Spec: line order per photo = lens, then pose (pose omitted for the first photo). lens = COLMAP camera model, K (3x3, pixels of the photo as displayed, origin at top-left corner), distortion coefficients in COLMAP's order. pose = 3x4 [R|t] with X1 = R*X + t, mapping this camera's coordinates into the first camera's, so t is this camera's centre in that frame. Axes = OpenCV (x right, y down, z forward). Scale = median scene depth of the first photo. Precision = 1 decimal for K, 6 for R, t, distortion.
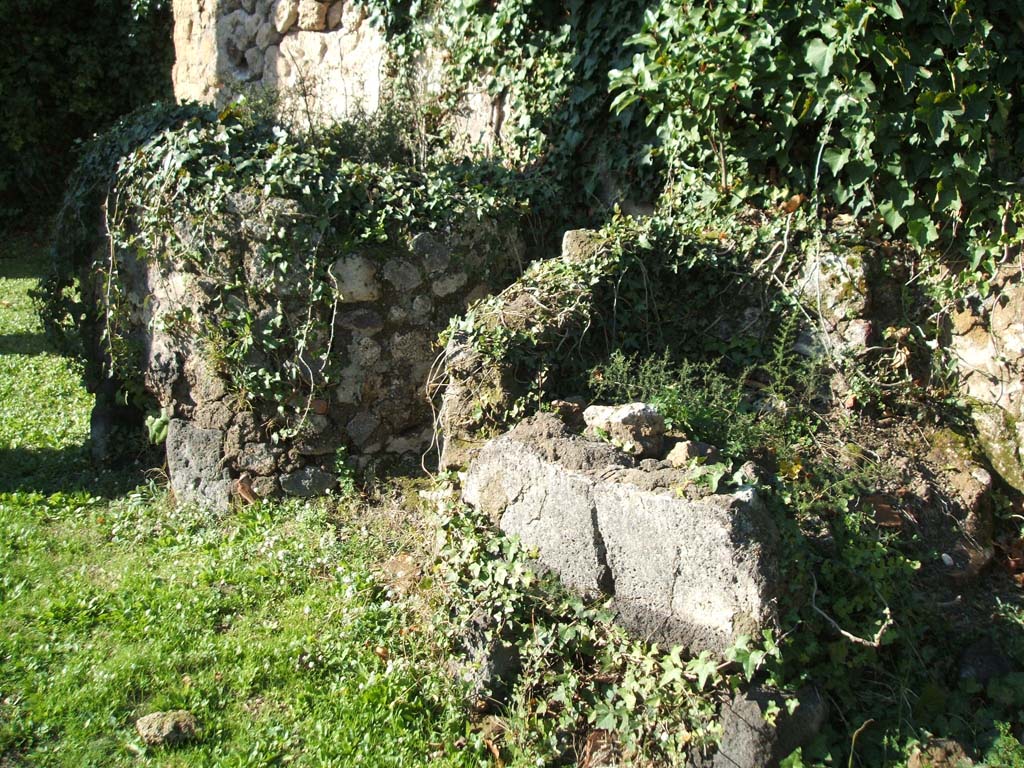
lens RADIAL K [[1146.7, 0, 511.8], [0, 1146.7, 383.7], [0, 0, 1]] dist [-0.145815, 0.000000]
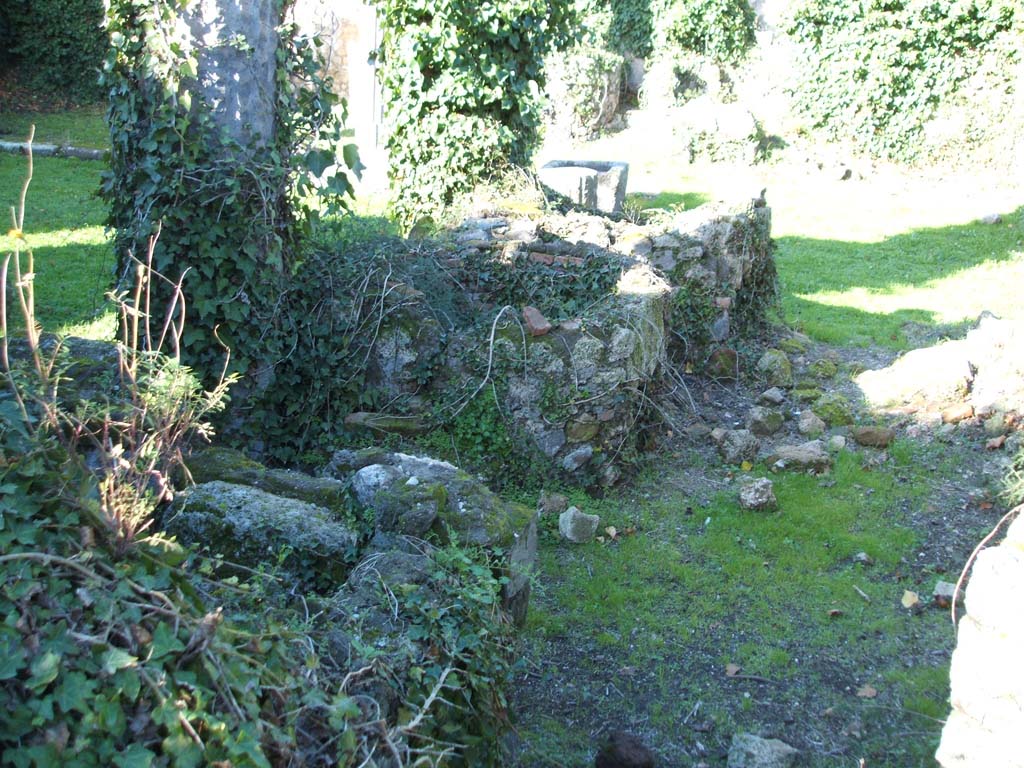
lens RADIAL K [[1146.7, 0, 505.2], [0, 1146.7, 381.2], [0, 0, 1]] dist [-0.145815, 0.000000]
pose [[0.858275, -0.182318, 0.479712, -2.566327], [0.133224, 0.981874, 0.134812, 0.359943], [-0.495596, -0.051796, 0.867008, -2.278462]]
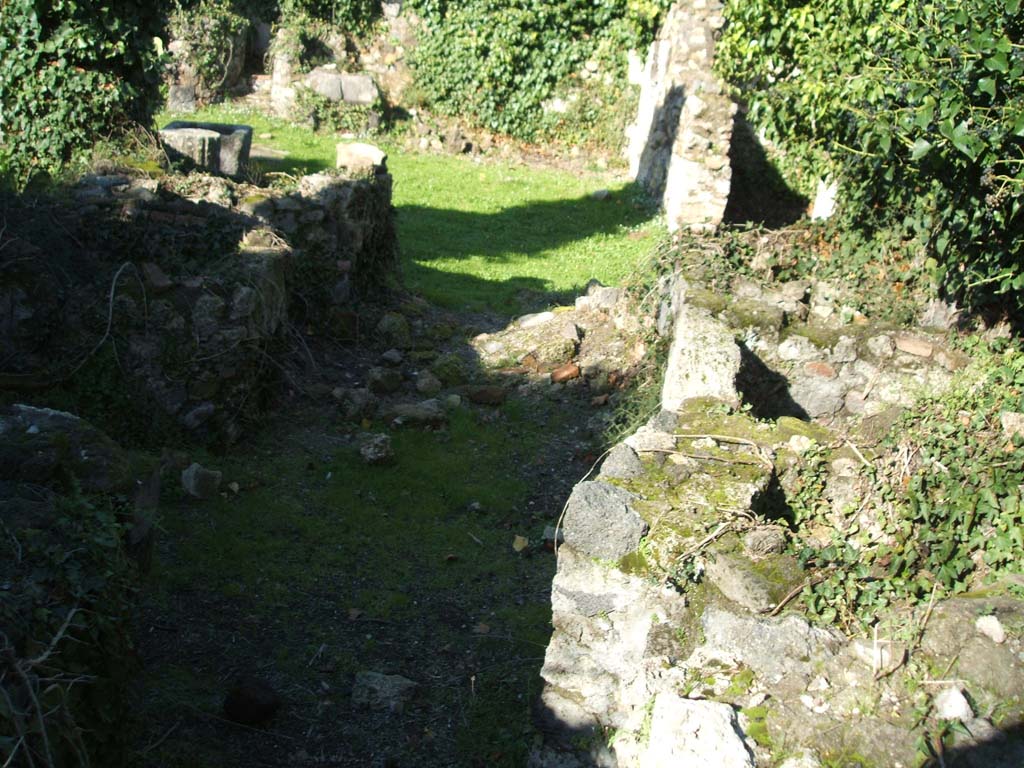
lens RADIAL K [[1146.7, 0, 513.3], [0, 1146.7, 376.3], [0, 0, 1]] dist [-0.145815, 0.000000]
pose [[0.654248, -0.198860, 0.729667, -2.587253], [0.081649, 0.977744, 0.193260, 0.366745], [-0.751860, -0.066863, 0.655924, -2.308923]]
